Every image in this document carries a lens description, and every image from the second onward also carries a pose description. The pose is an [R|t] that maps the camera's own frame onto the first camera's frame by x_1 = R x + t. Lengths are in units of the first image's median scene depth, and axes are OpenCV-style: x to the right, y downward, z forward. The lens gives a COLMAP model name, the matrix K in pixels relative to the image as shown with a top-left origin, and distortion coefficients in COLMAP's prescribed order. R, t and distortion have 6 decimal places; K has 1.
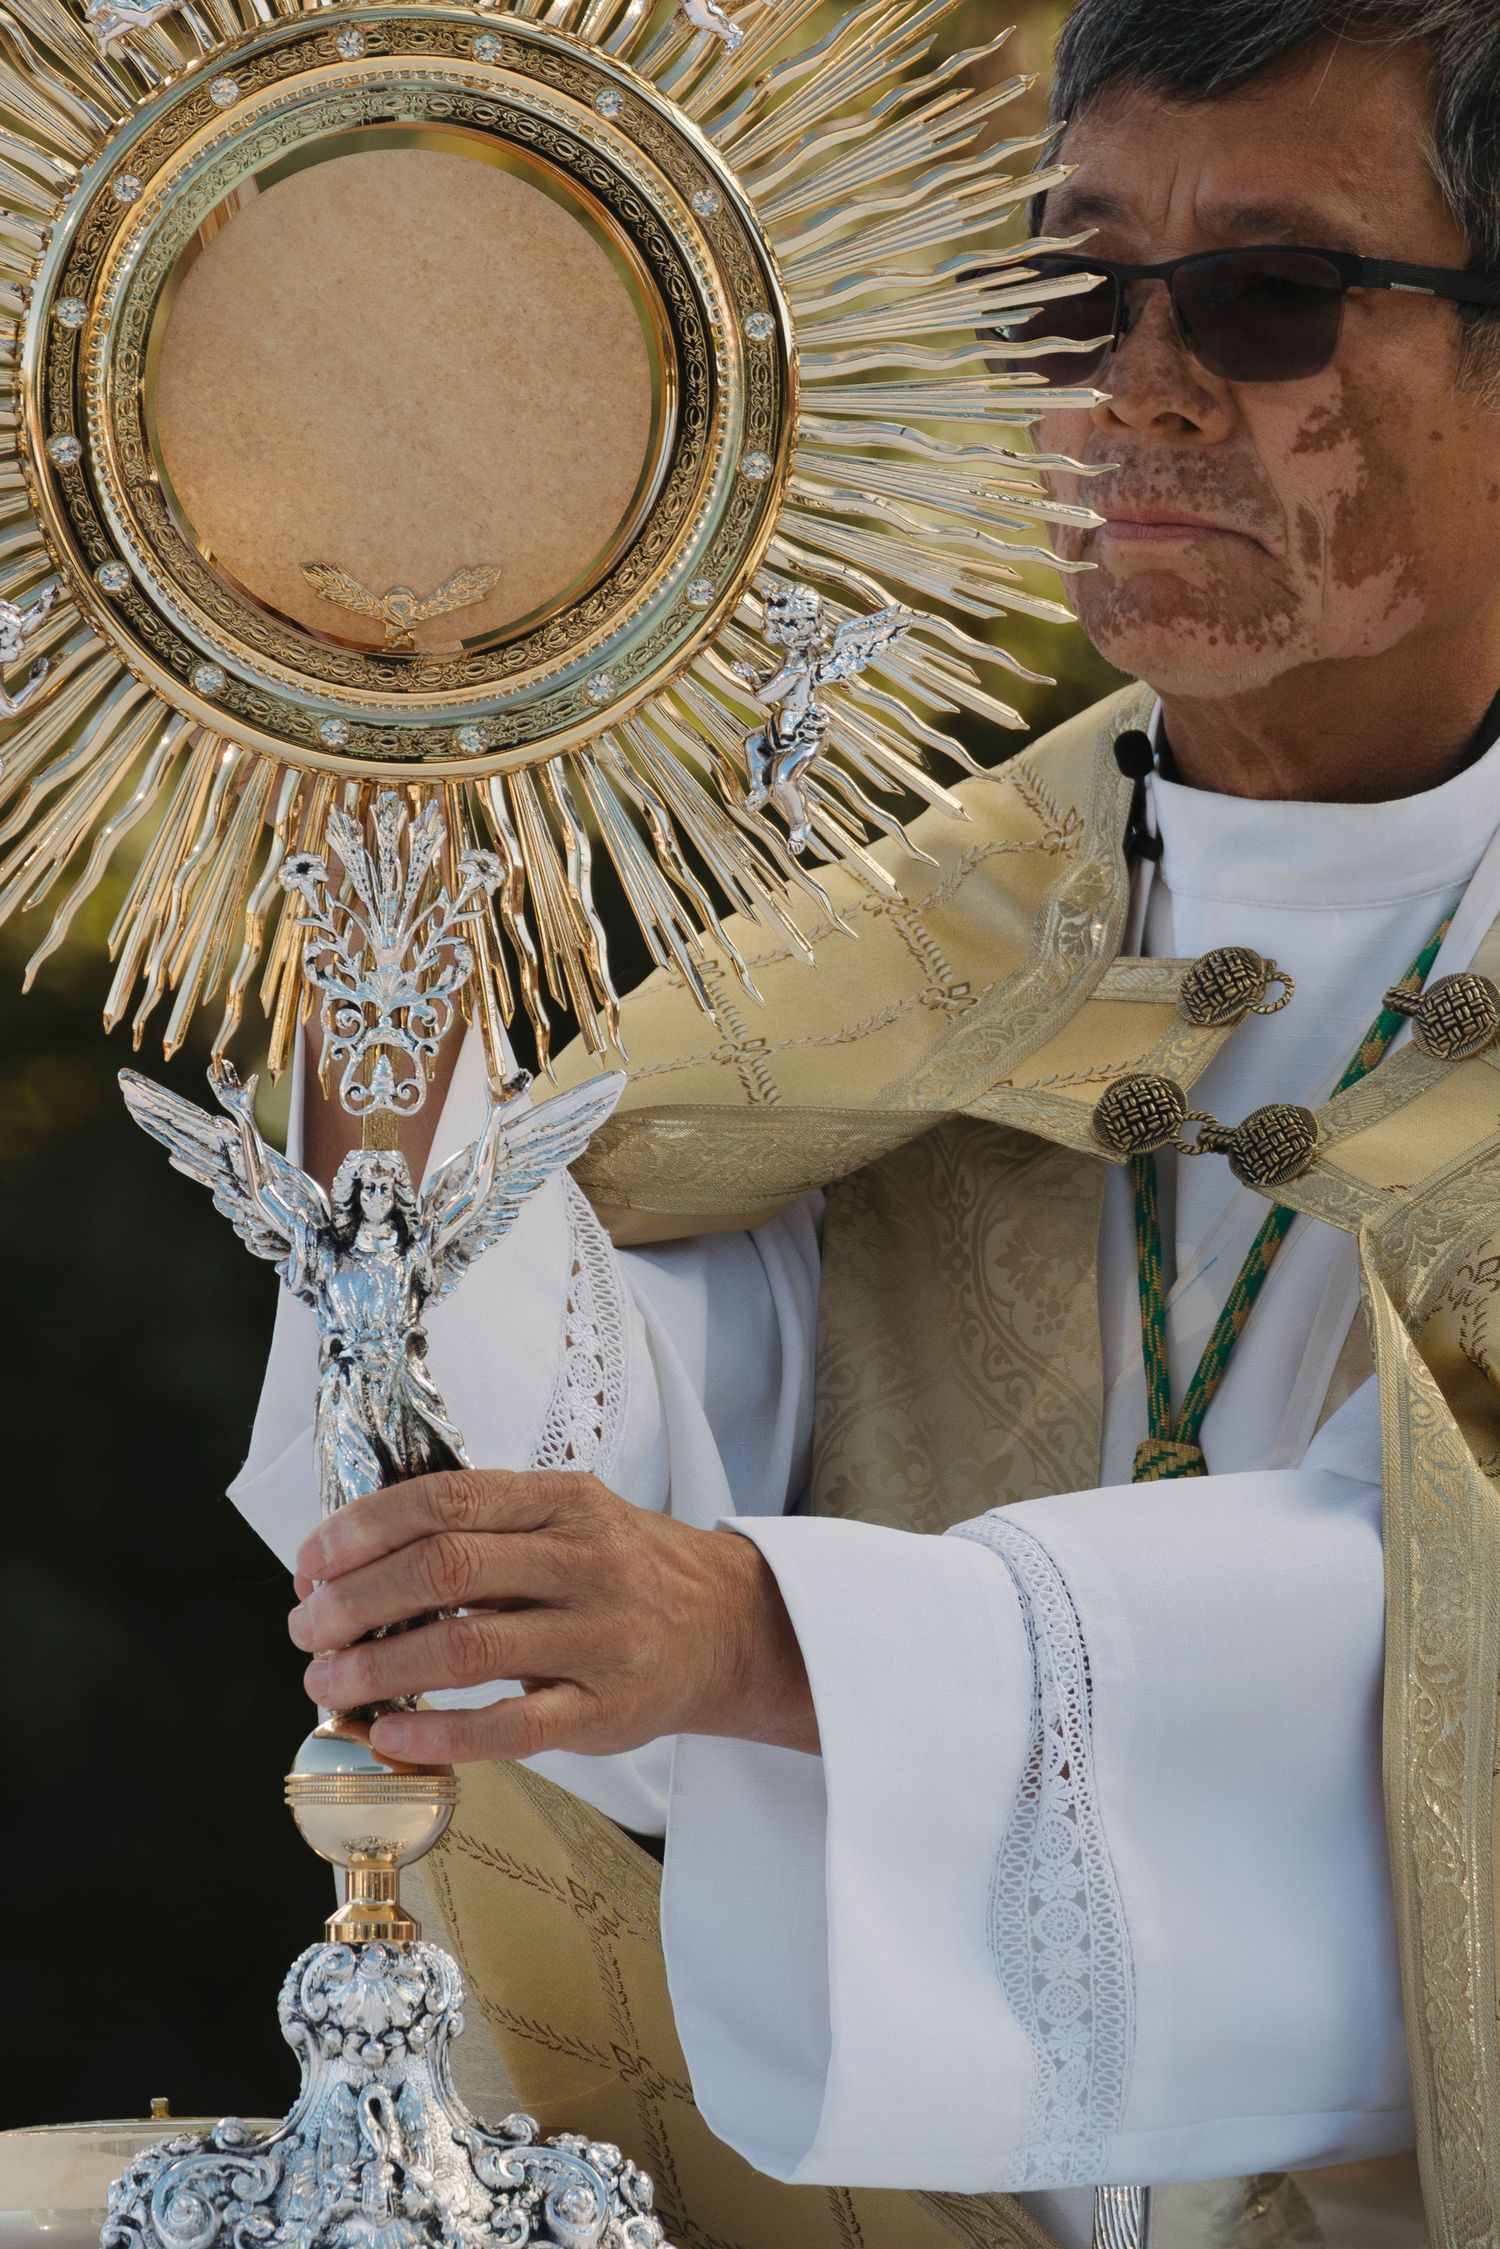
lens RADIAL K [[16074.2, 0, 747.0], [0, 16074.2, 1122.1], [0, 0, 1]] dist [-0.076057, 0.000000]
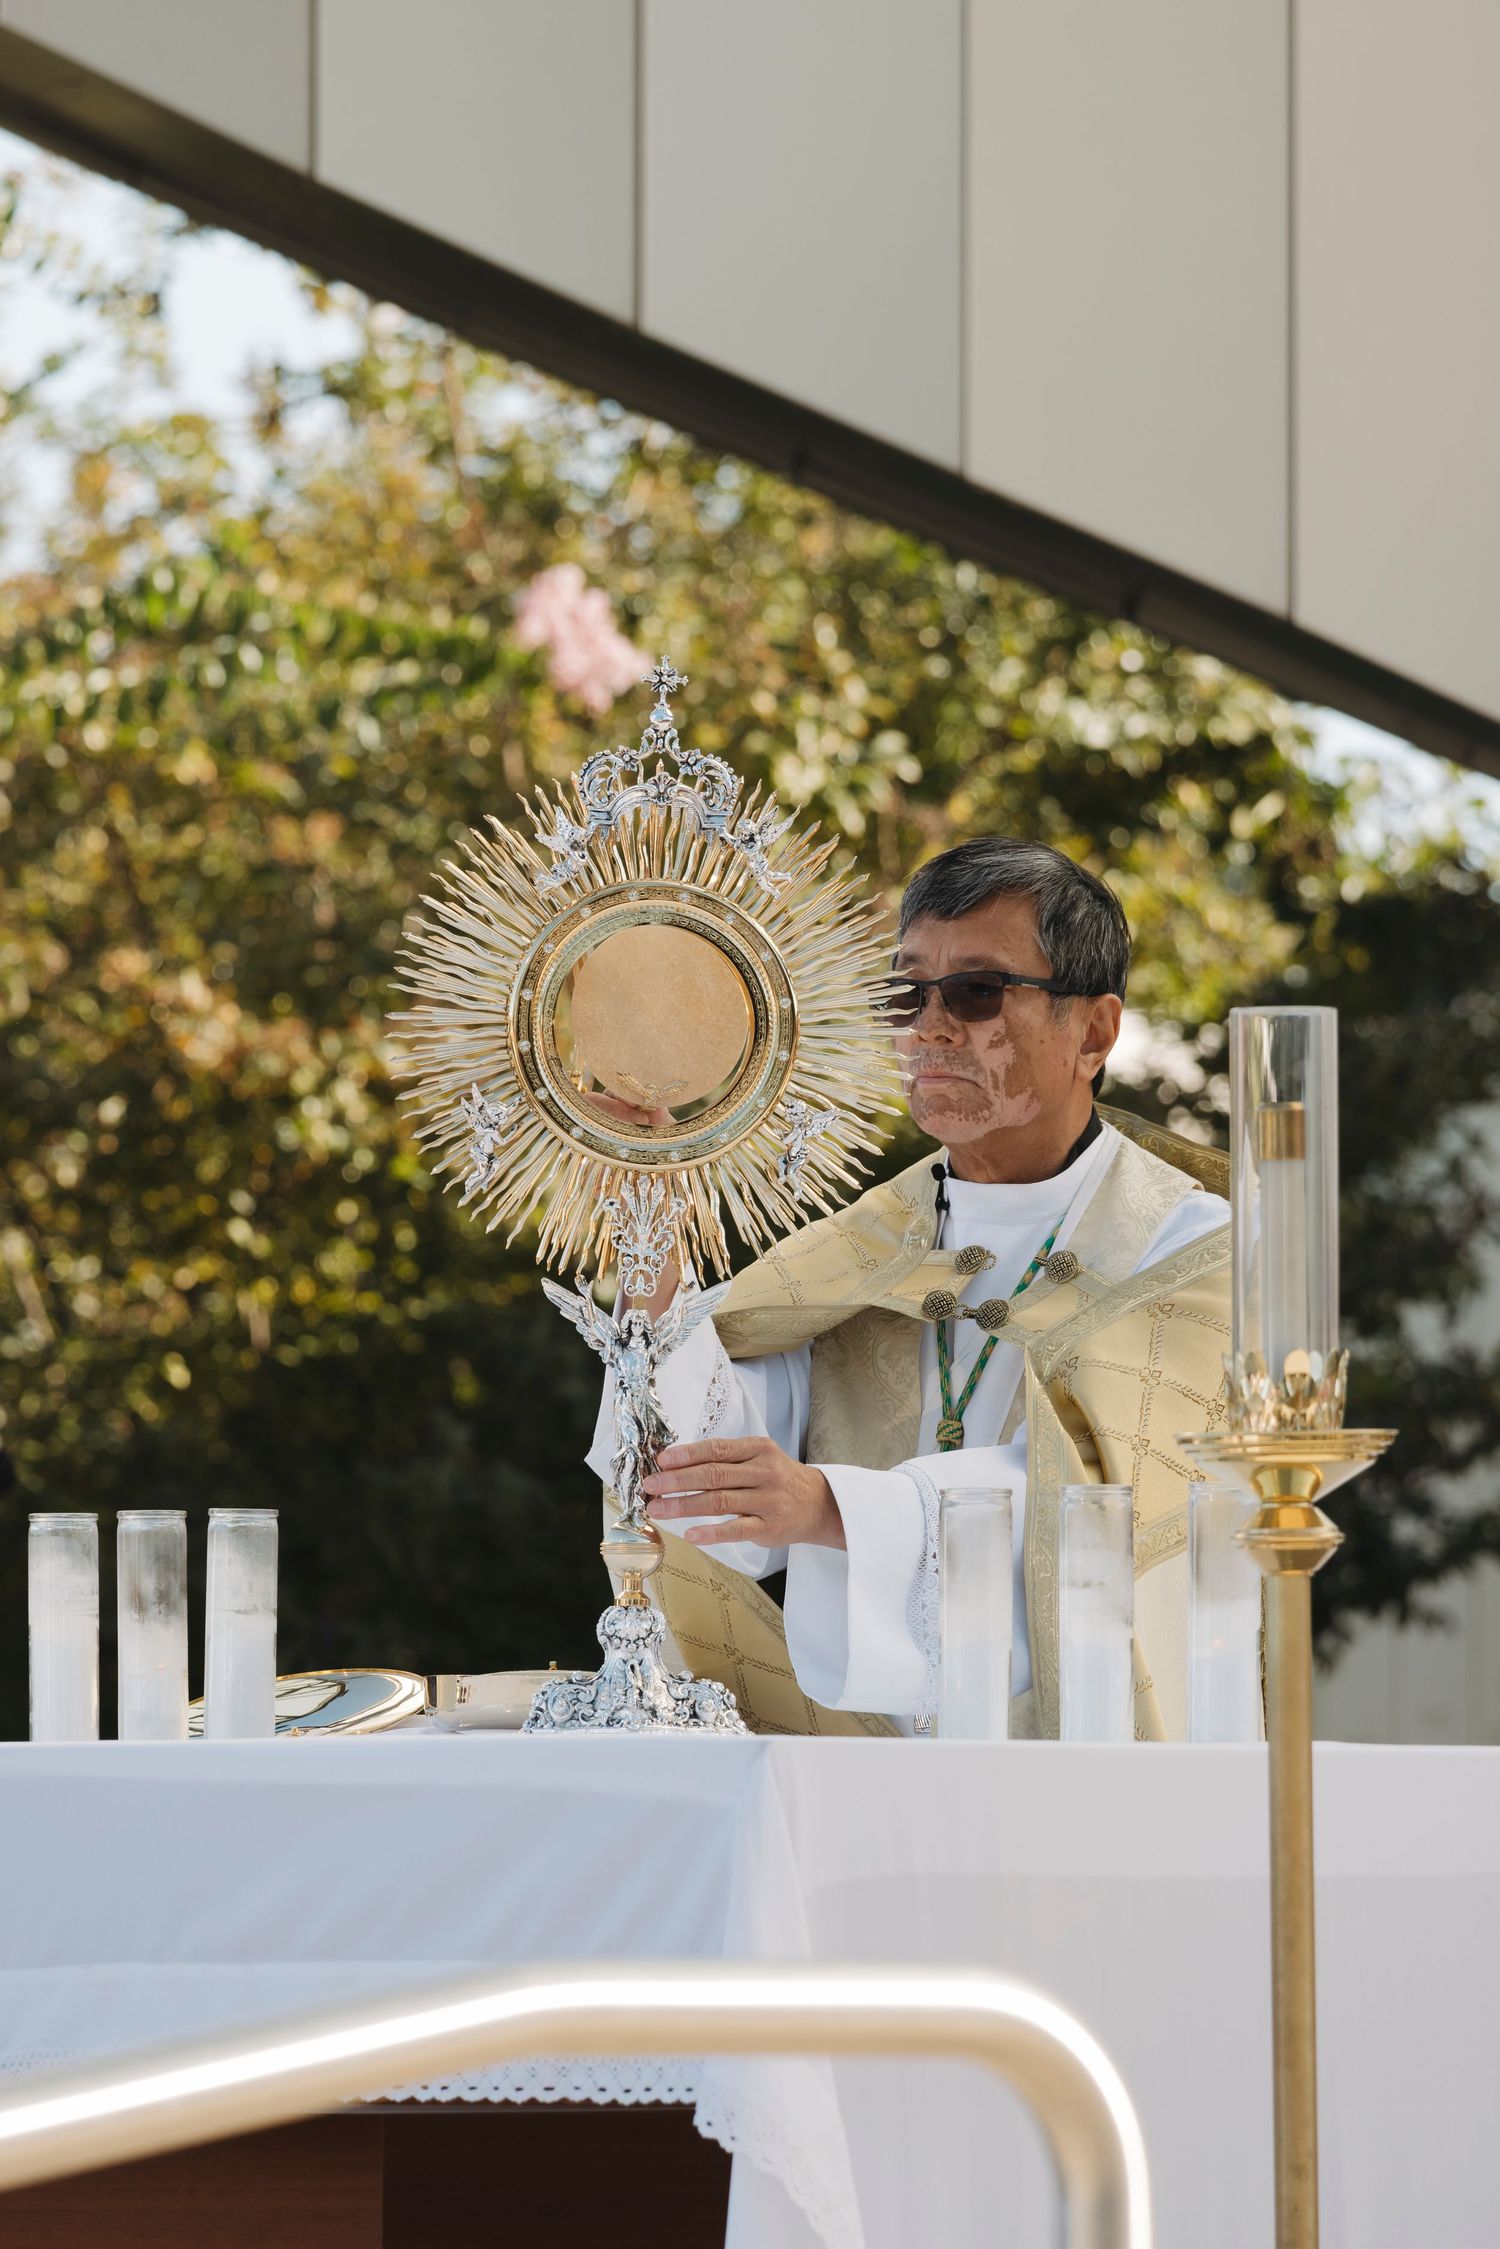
lens RADIAL K [[13050.2, 0, 742.0], [0, 13050.2, 1202.9], [0, 0, 1]] dist [0.864149, 0.000000]
pose [[0.999634, 0.012281, -0.024108, 0.046249], [-0.012856, 0.999633, -0.023836, 0.035441], [0.023807, 0.024137, 0.999425, -1.165427]]
